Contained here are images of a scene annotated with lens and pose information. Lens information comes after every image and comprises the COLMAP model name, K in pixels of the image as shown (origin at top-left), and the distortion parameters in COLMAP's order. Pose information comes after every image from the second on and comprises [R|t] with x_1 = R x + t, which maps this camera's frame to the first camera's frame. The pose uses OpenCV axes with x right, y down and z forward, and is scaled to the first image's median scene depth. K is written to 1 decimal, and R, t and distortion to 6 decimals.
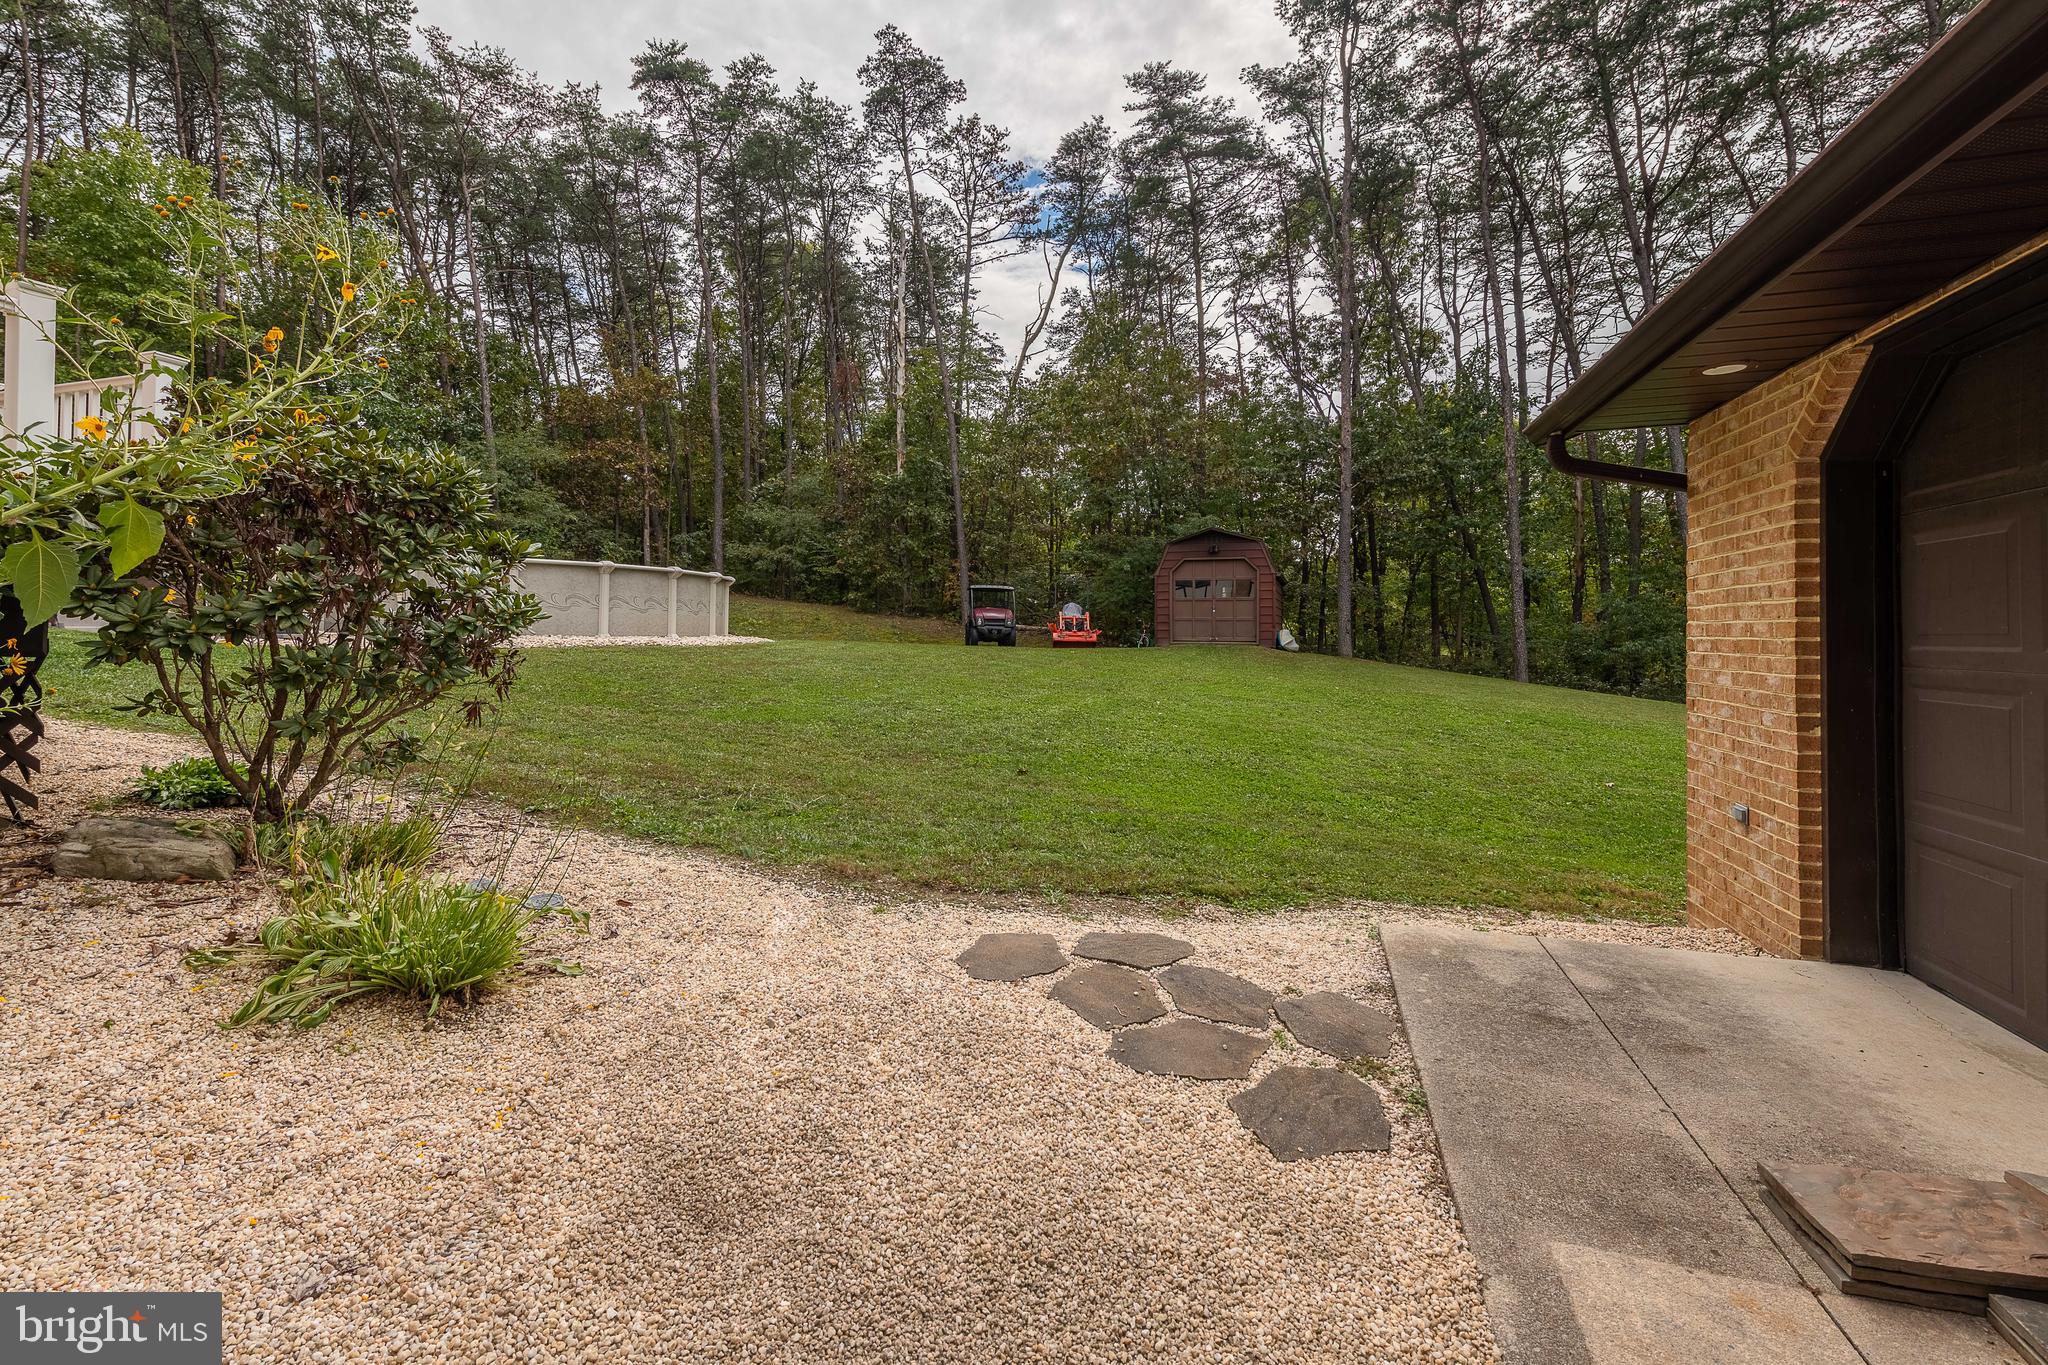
lens RADIAL K [[895.4, 0, 995.9], [0, 895.4, 620.0], [0, 0, 1]] dist [0.021319, 0.000924]
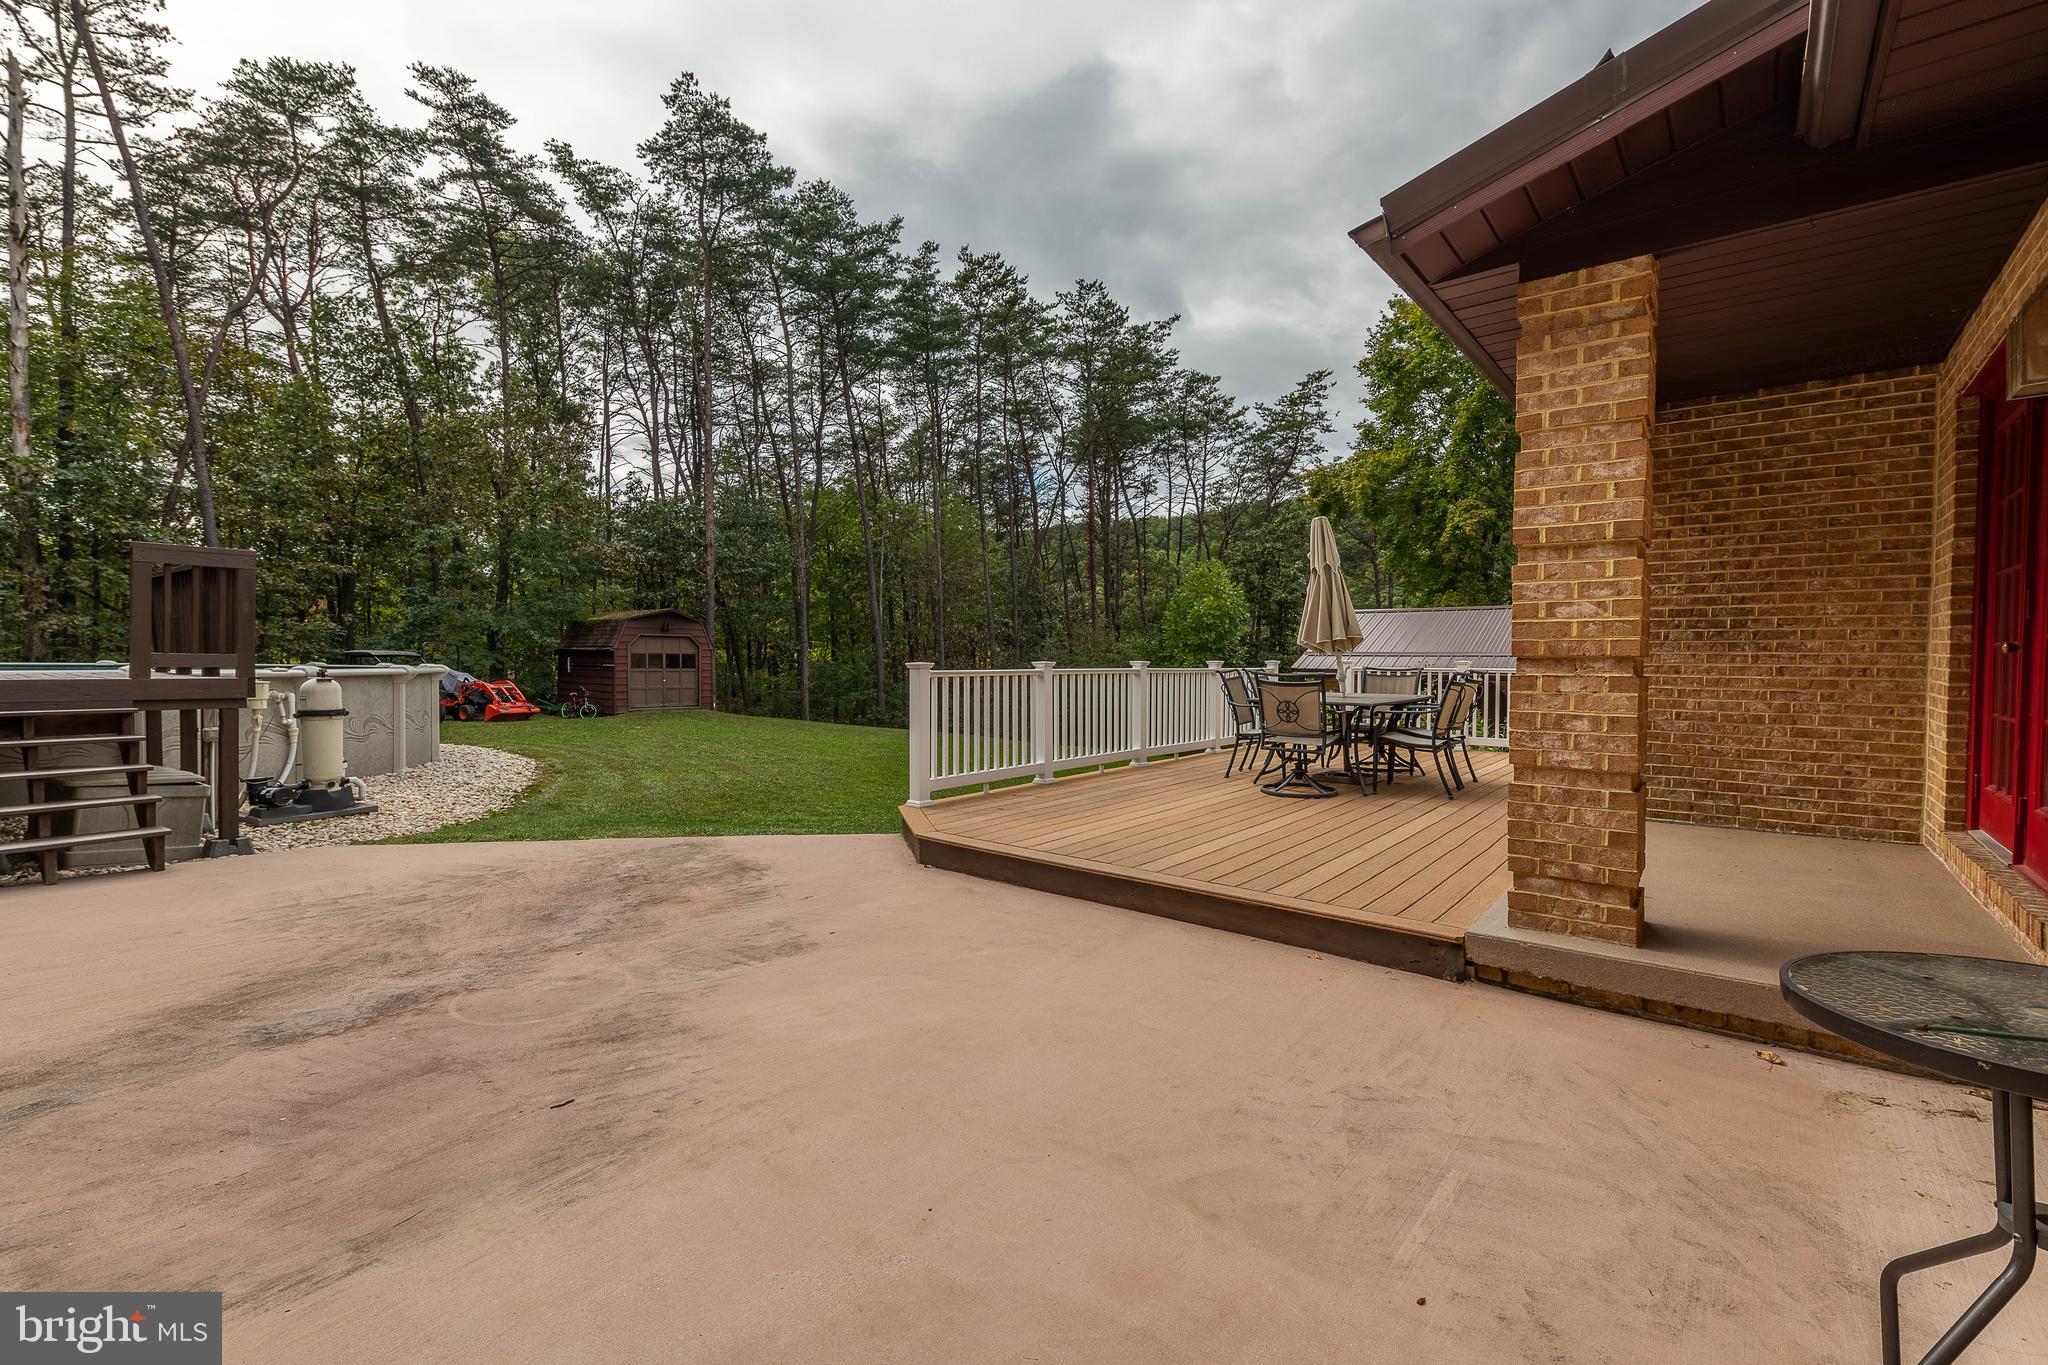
lens RADIAL K [[884.0, 0, 1020.9], [0, 884.0, 671.8], [0, 0, 1]] dist [0.014261, -0.000905]
pose [[0.349135, -0.020242, 0.936854, -0.421895], [-0.022186, 0.999308, 0.029859, -0.042231], [-0.936810, -0.031210, 0.348444, 0.115881]]
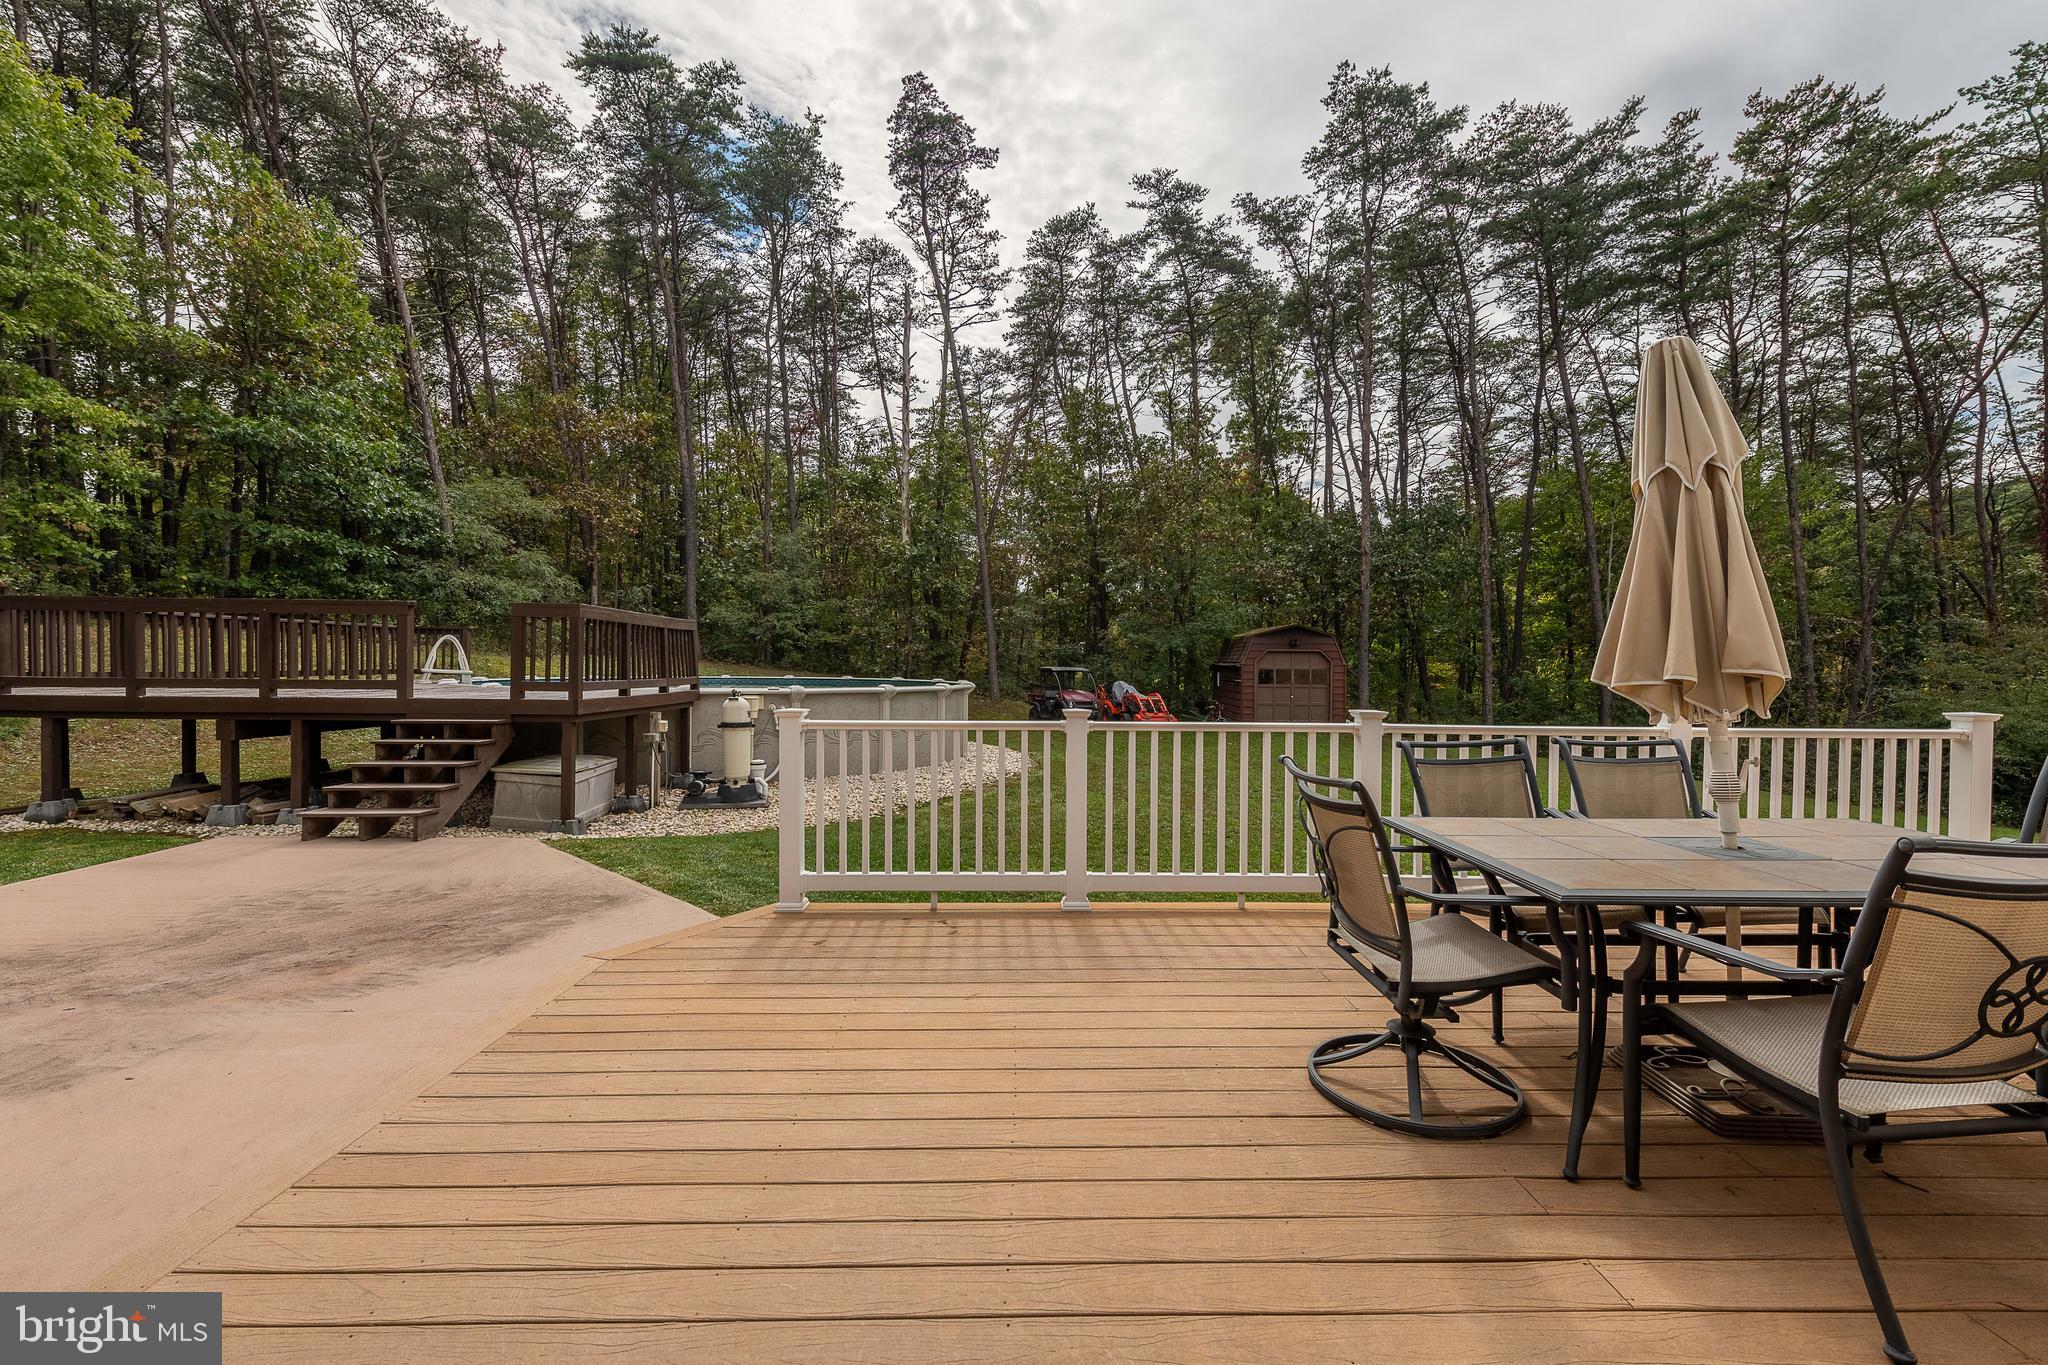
lens RADIAL K [[851.6, 0, 1025.1], [0, 851.6, 677.4], [0, 0, 1]] dist [0.008744, 0.000553]
pose [[0.941228, -0.005315, 0.337729, -0.276989], [-0.008320, 0.999208, 0.038912, -0.047485], [-0.337668, -0.039435, 0.940439, 0.072521]]
